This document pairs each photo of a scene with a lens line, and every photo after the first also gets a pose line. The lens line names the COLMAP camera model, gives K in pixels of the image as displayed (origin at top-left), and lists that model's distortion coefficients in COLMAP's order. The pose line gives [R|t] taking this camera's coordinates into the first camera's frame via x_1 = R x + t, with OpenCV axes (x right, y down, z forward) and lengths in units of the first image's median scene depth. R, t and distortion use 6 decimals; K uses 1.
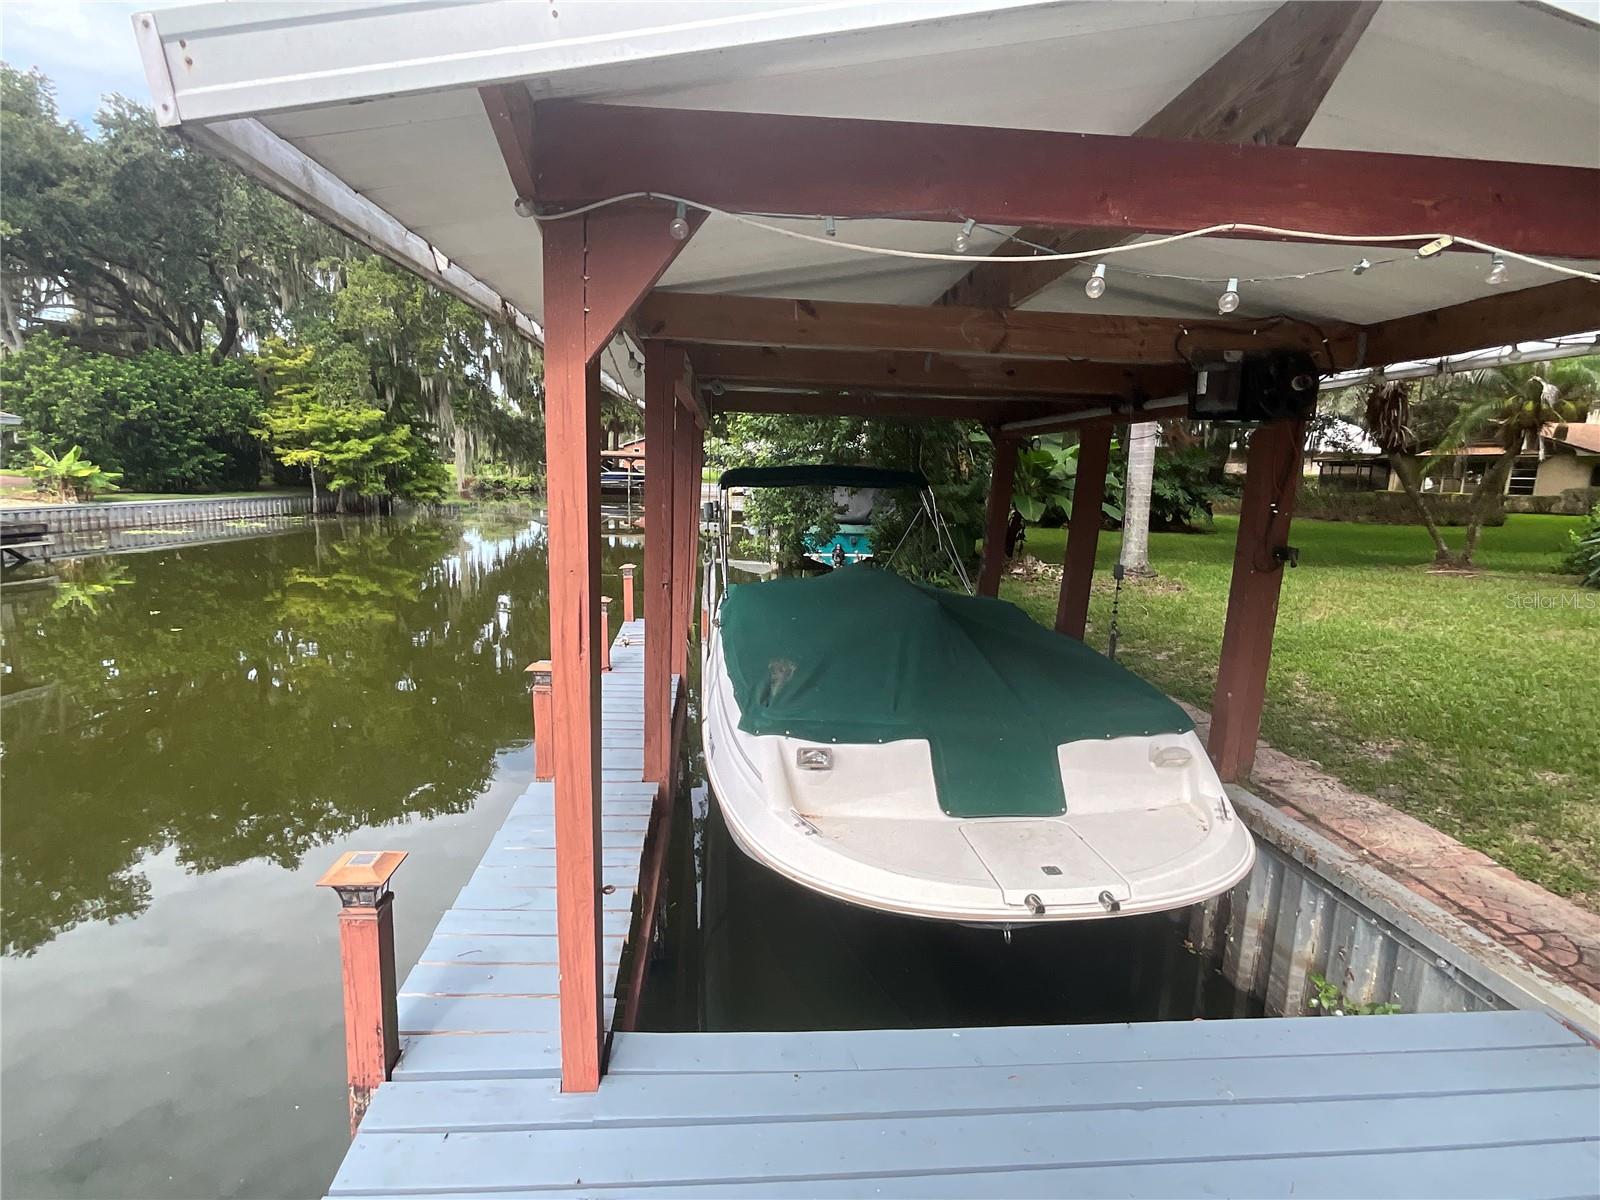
lens RADIAL K [[787.6, 0, 787.1], [0, 787.6, 604.7], [0, 0, 1]] dist [-0.019733, 0.022990]
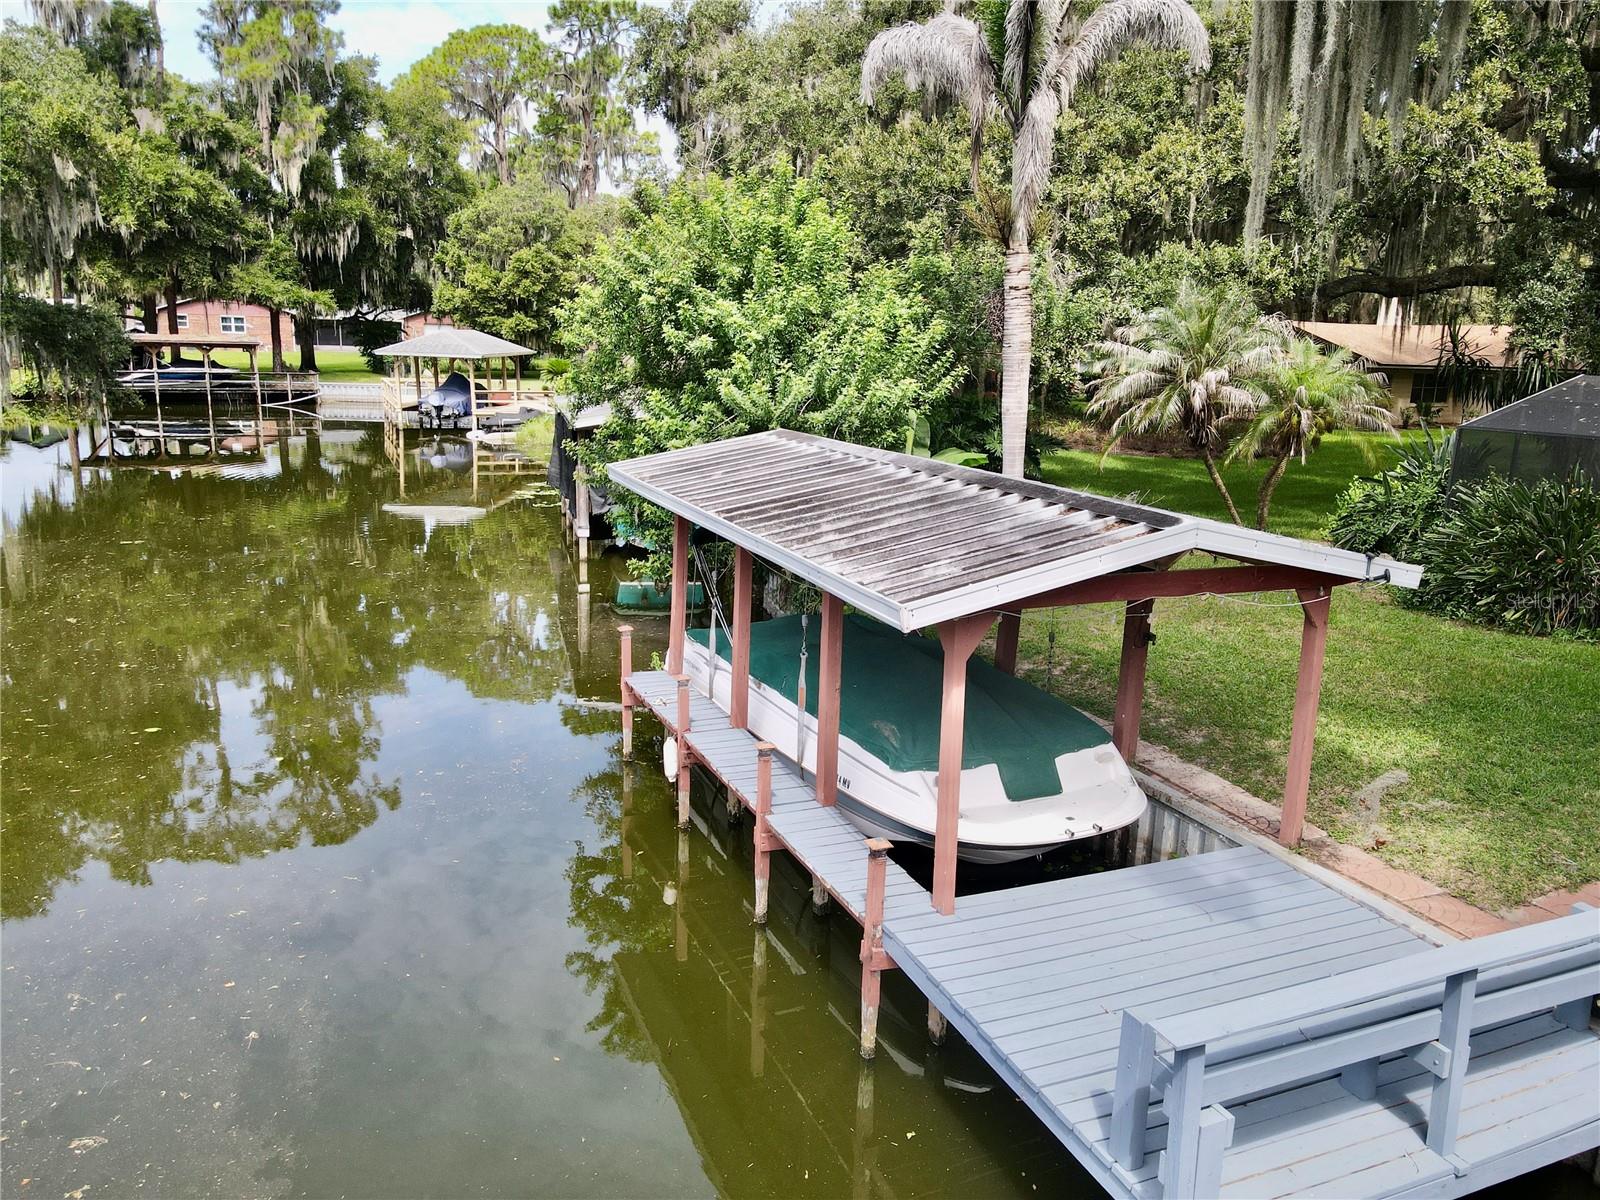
lens RADIAL K [[1157.4, 0, 805.3], [0, 1157.4, 600.9], [0, 0, 1]] dist [0.026927, -0.004614]
pose [[0.947340, -0.072417, 0.311934, -1.021706], [0.053266, 0.996159, 0.069495, -0.407552], [-0.315769, -0.049220, 0.947559, -1.385555]]
